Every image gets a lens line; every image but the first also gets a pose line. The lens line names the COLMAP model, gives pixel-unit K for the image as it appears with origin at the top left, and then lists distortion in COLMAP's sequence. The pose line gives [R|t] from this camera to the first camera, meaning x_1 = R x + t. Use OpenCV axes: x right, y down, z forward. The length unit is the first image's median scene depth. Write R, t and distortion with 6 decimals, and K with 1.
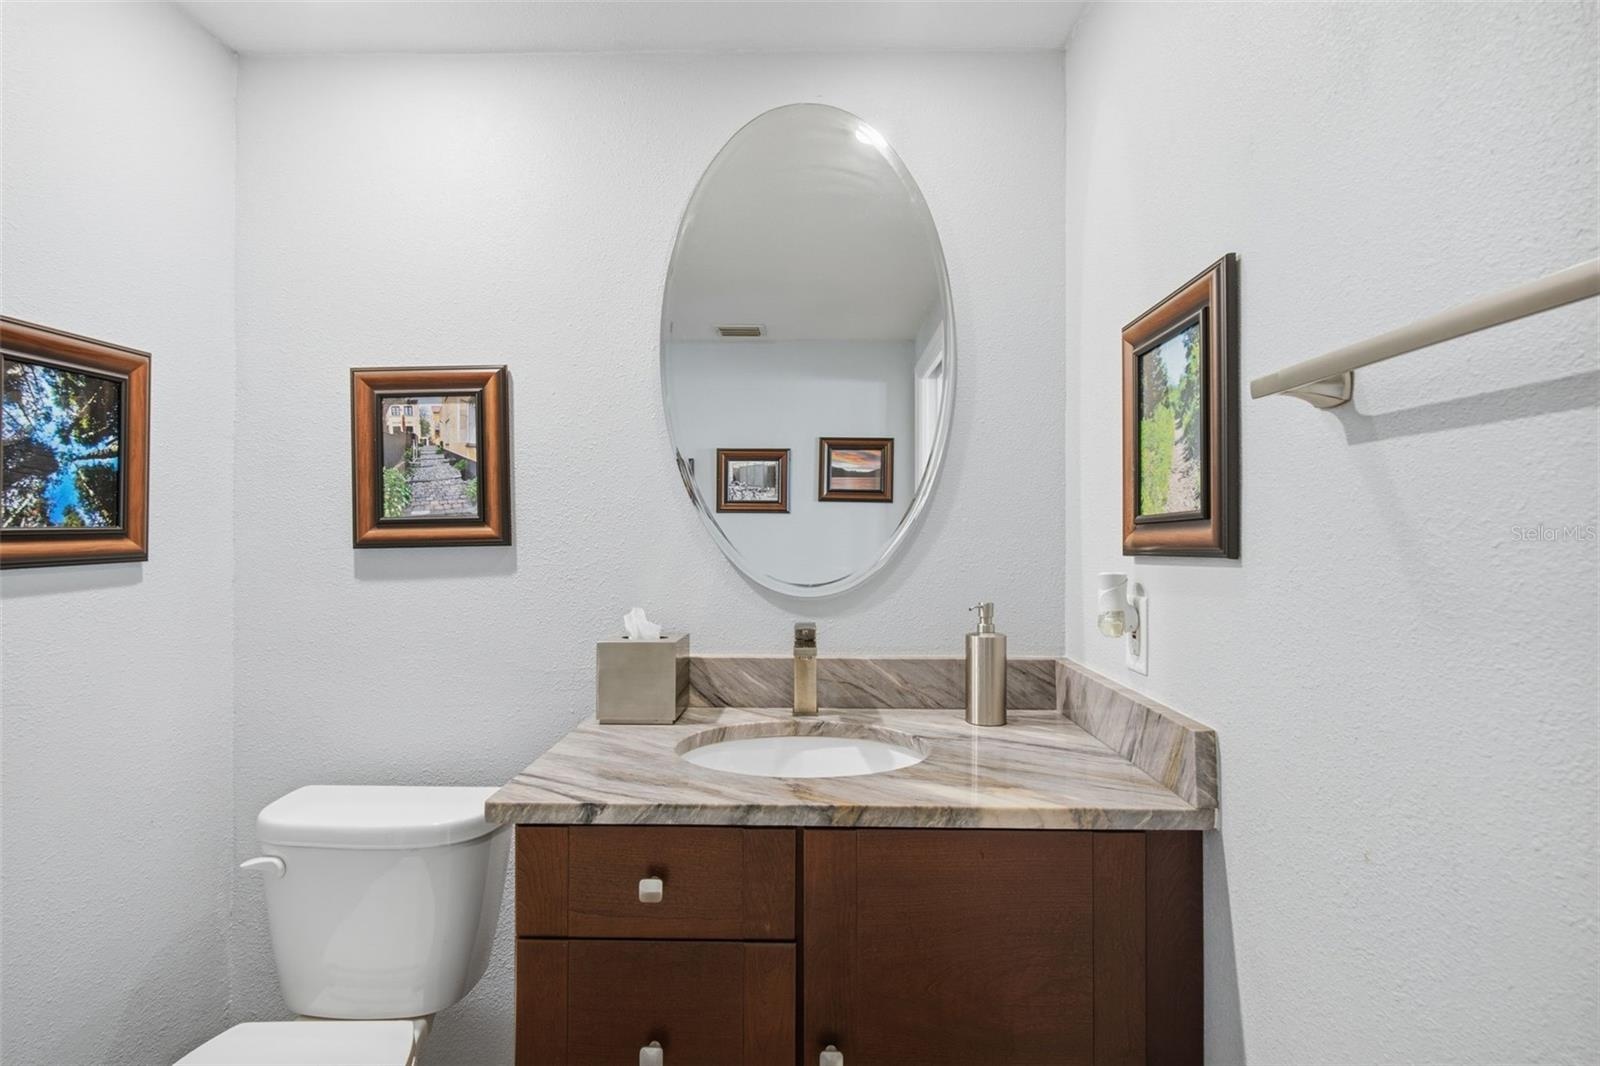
lens RADIAL K [[782.9, 0, 799.8], [0, 782.9, 535.9], [0, 0, 1]] dist [0.003883, 0.000365]
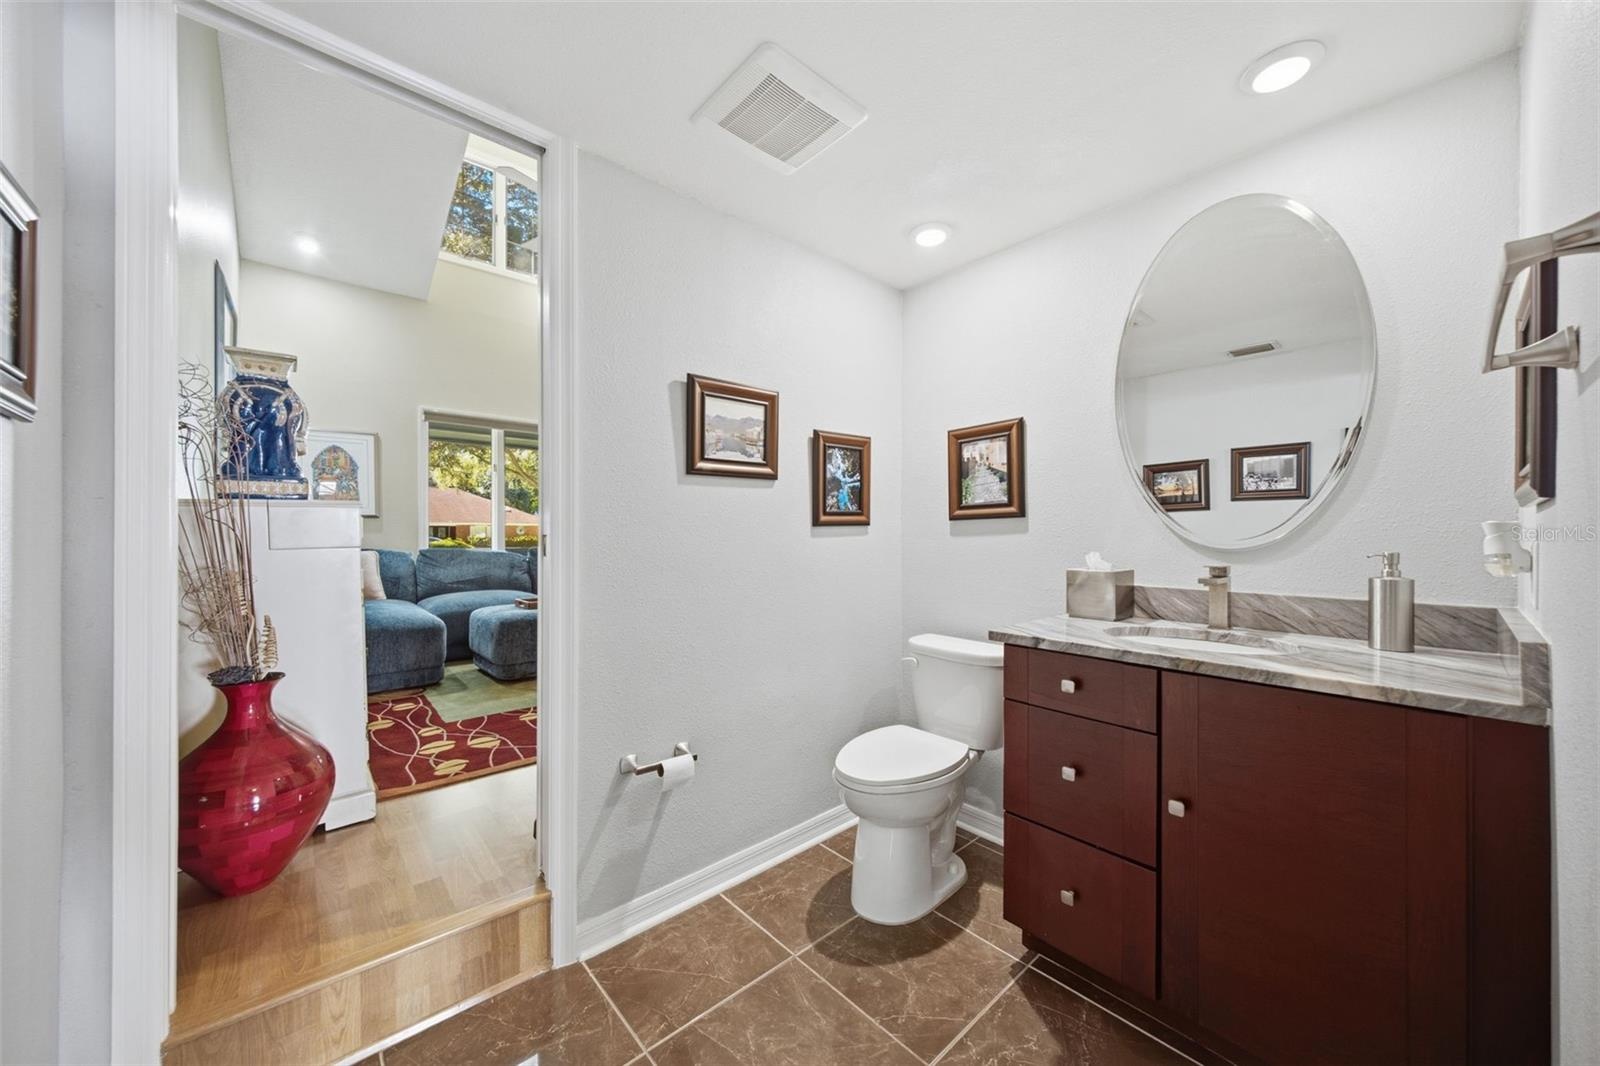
lens RADIAL K [[576.3, 0, 799.7], [0, 576.3, 535.6], [0, 0, 1]] dist [-0.000935, -0.000133]
pose [[0.674332, -0.000621, -0.738428, 0.270445], [0.003339, 0.999992, 0.002208, 0.051834], [0.738421, -0.003955, 0.674328, -0.285463]]
